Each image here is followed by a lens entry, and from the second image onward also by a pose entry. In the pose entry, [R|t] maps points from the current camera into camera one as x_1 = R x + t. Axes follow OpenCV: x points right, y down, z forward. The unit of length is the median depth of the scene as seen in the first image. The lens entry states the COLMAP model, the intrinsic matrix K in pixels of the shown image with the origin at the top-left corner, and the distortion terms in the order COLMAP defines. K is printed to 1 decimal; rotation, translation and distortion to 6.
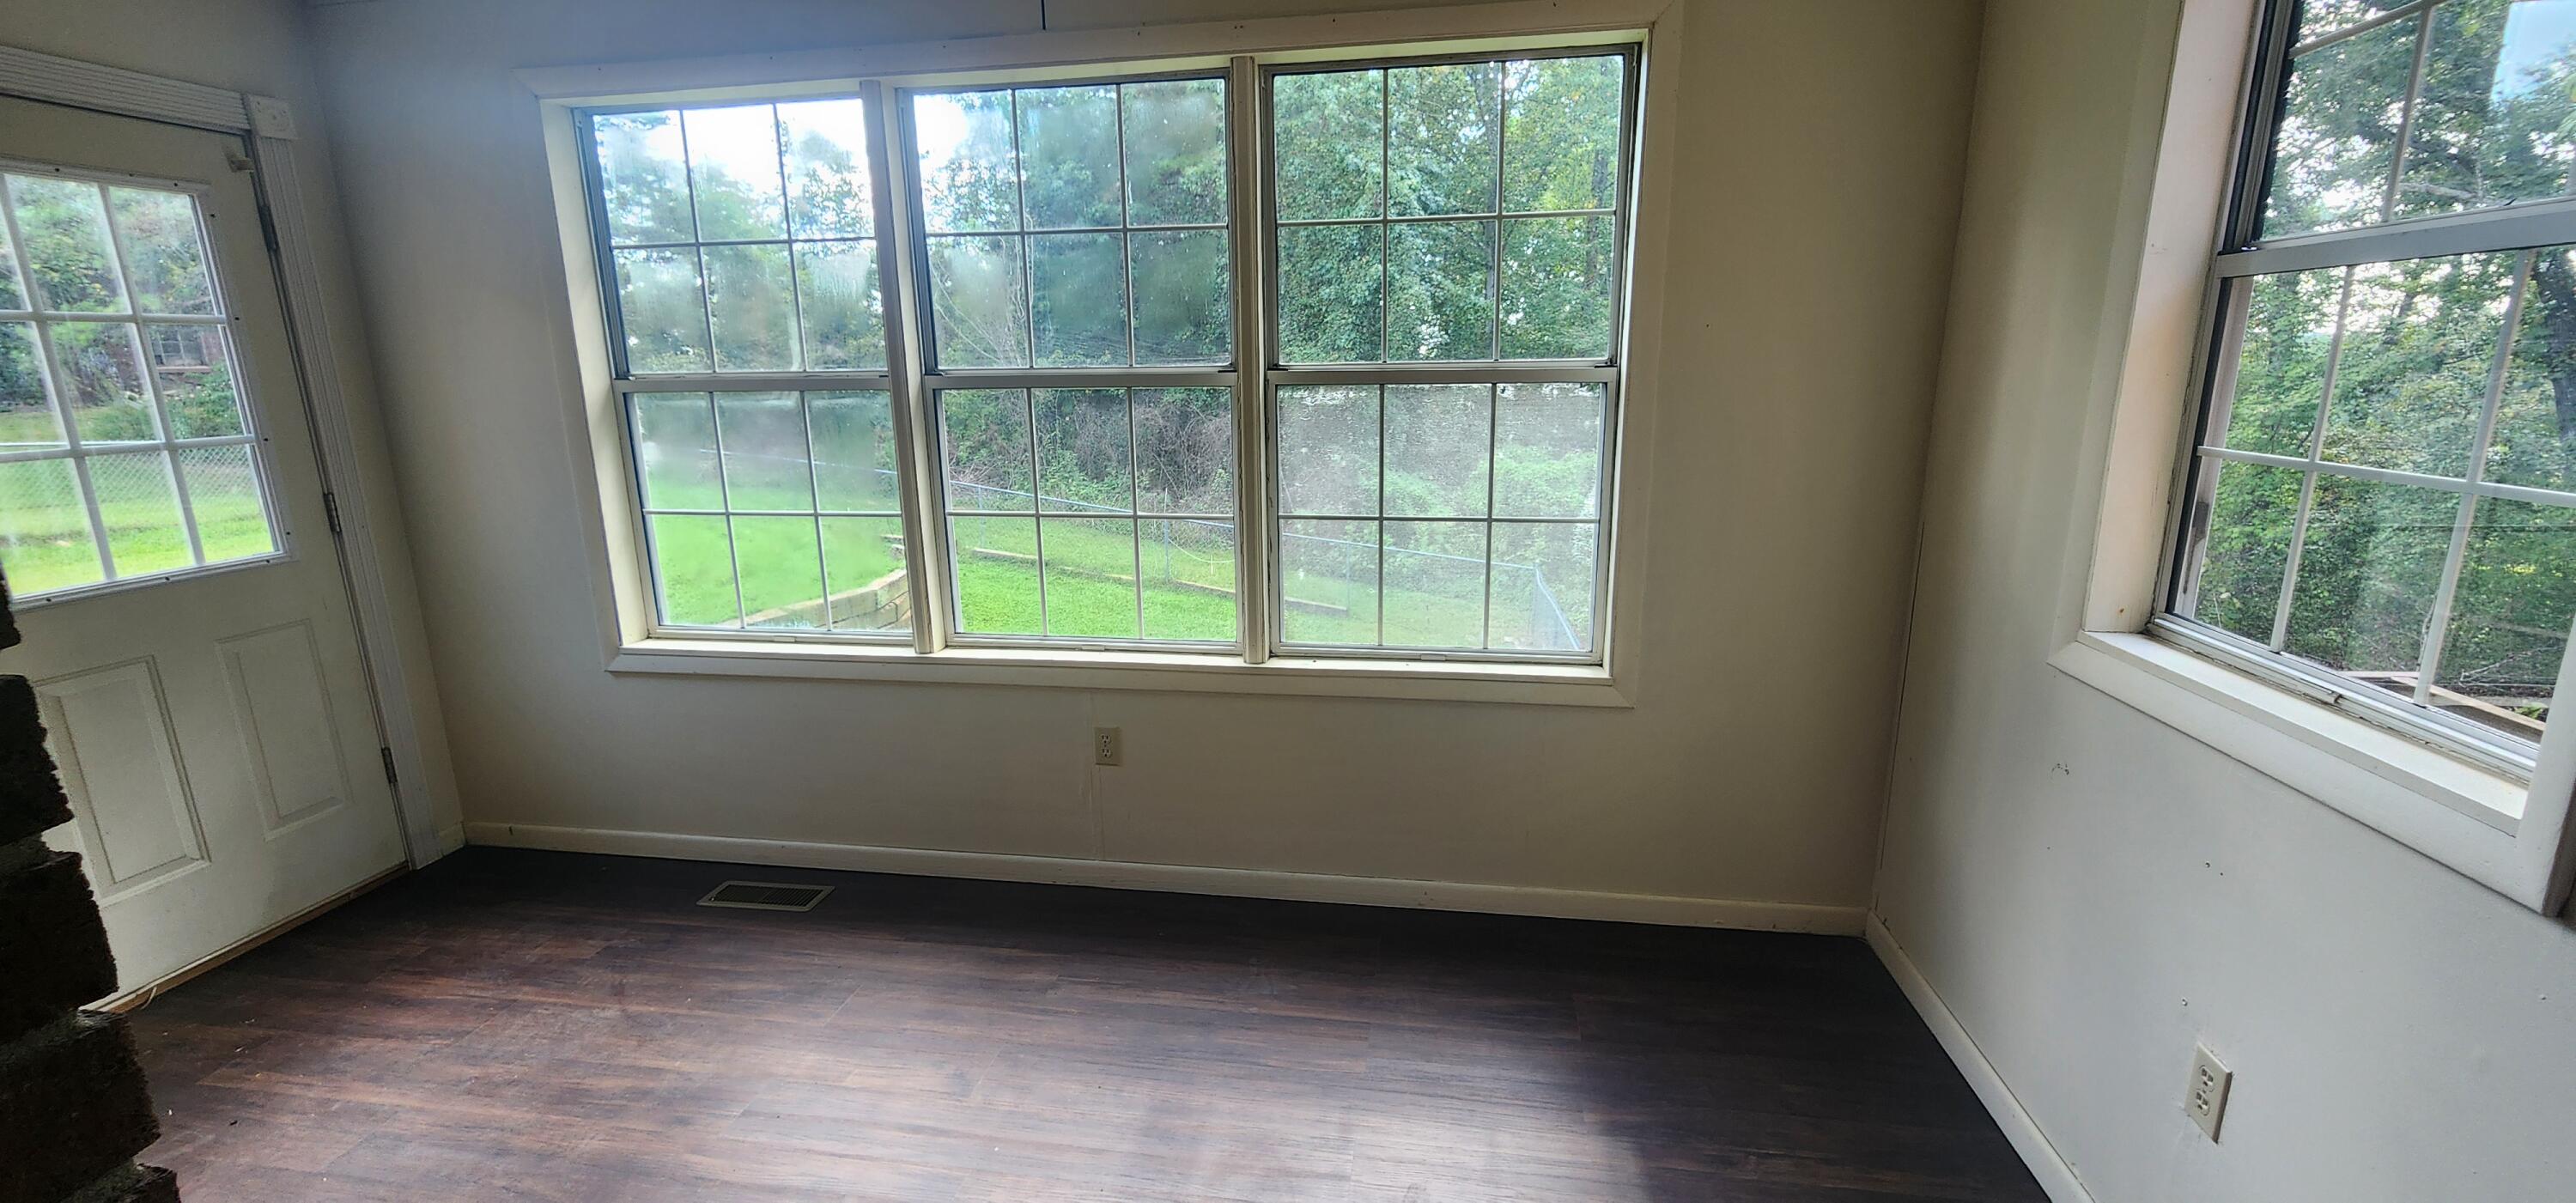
lens RADIAL K [[1064.4, 0, 1281.4], [0, 1064.4, 602.0], [0, 0, 1]] dist [-0.001082, 0.000855]
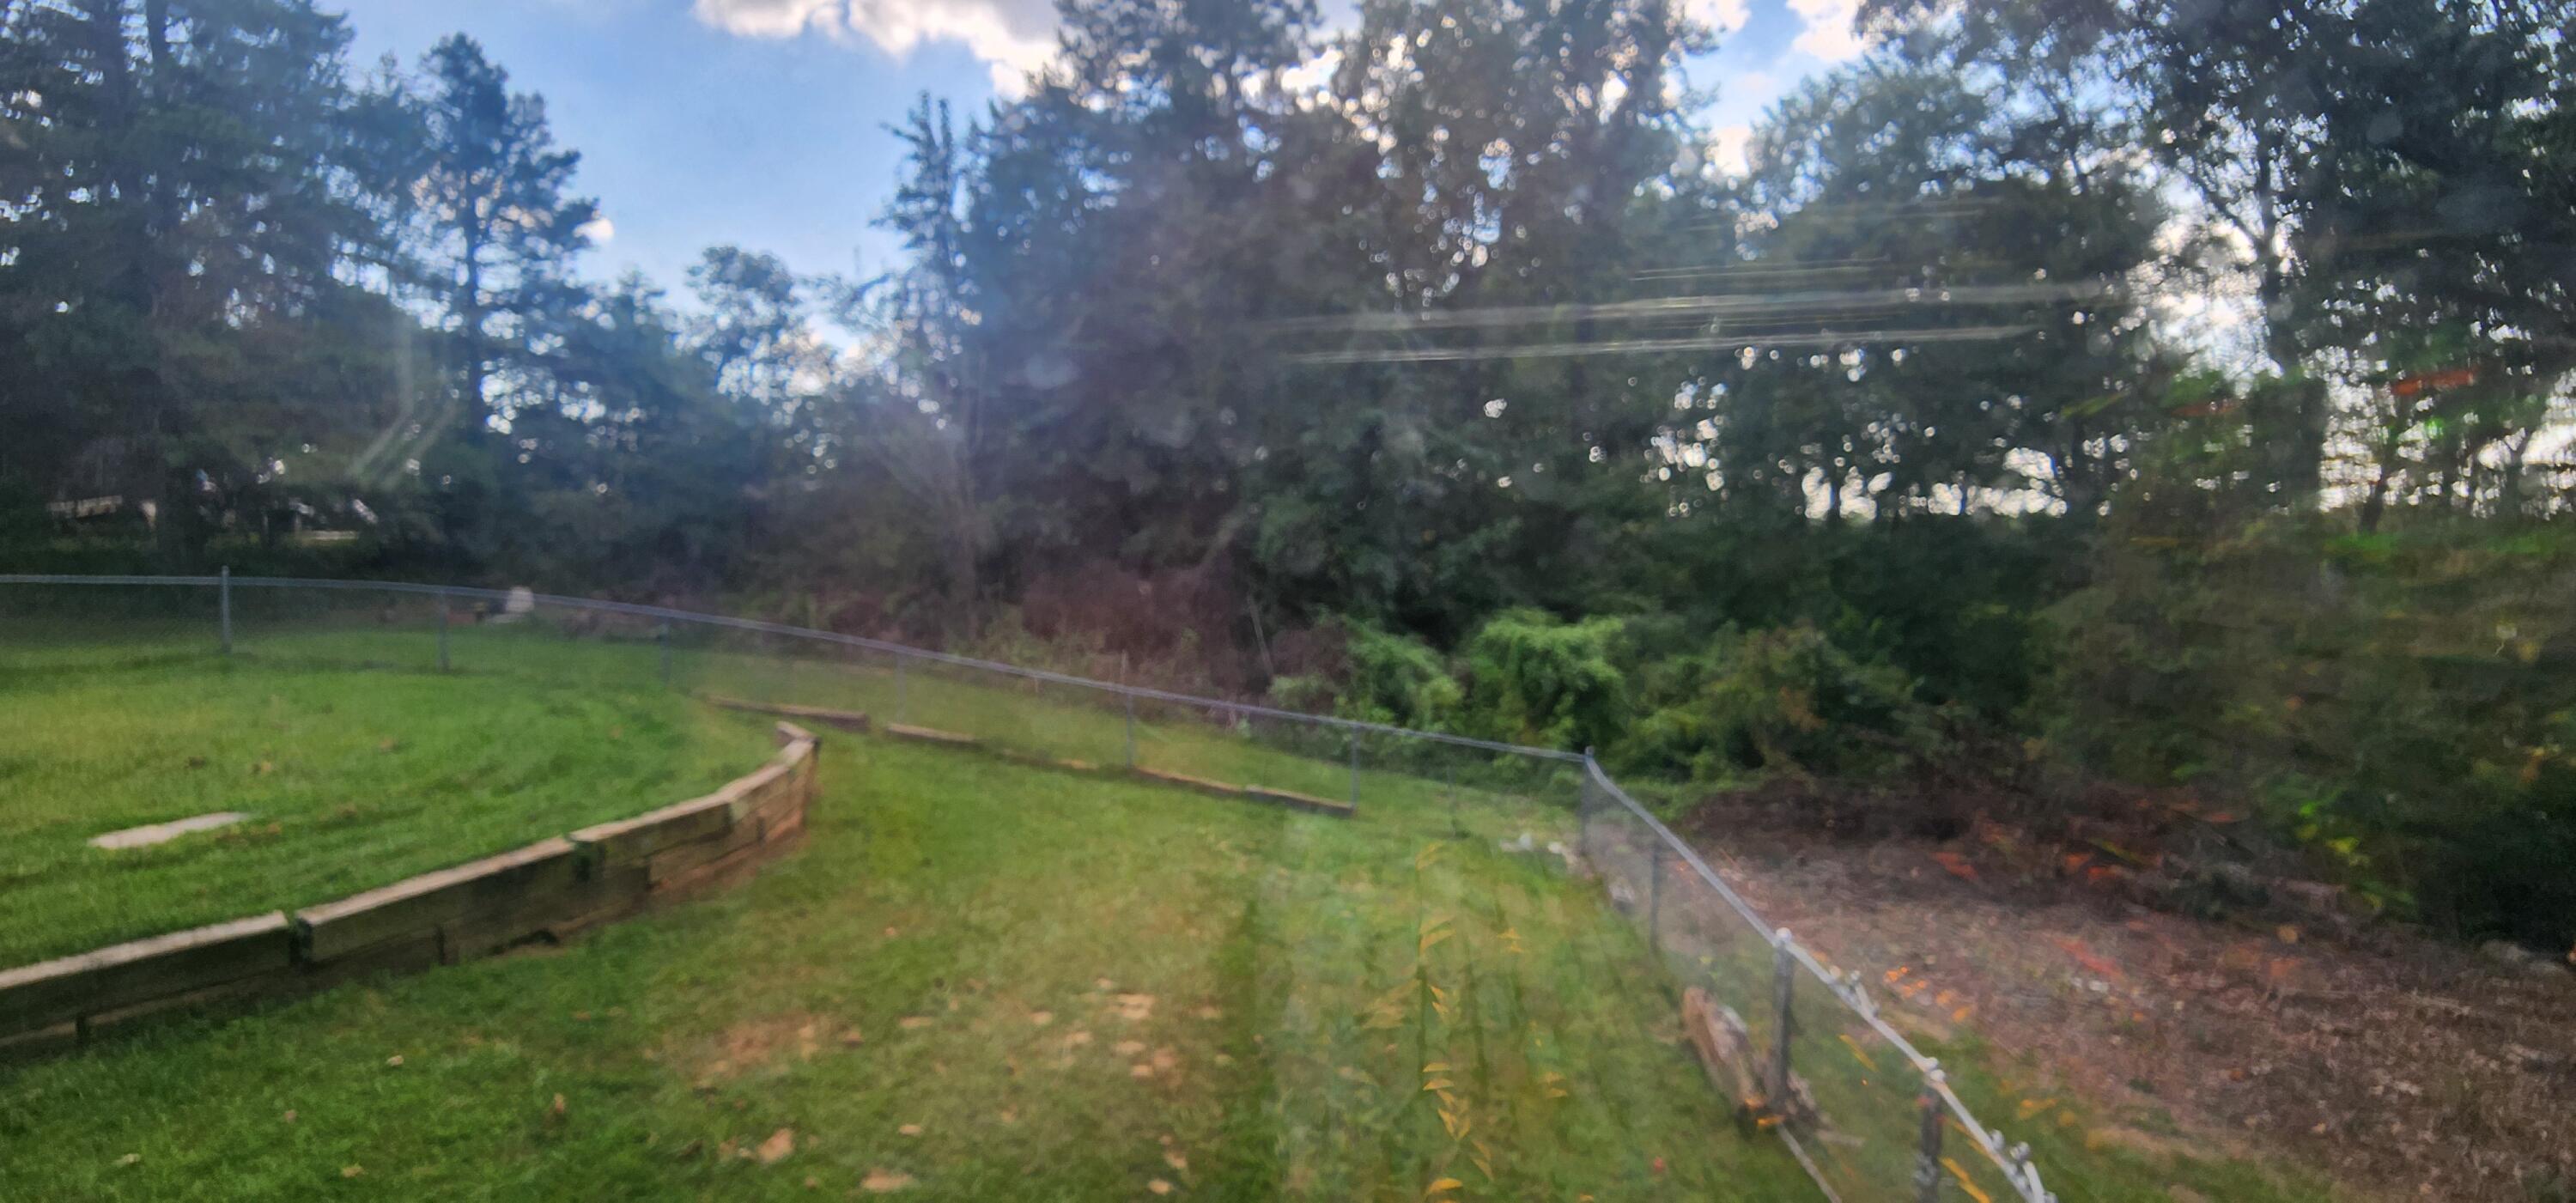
lens RADIAL K [[1077.4, 0, 1286.1], [0, 1077.4, 600.5], [0, 0, 1]] dist [-0.000483, 0.000375]
pose [[0.998489, 0.015592, 0.052692, -0.023850], [-0.007692, 0.989117, -0.146928, -0.019288], [-0.054410, 0.146301, 0.987743, 0.118816]]
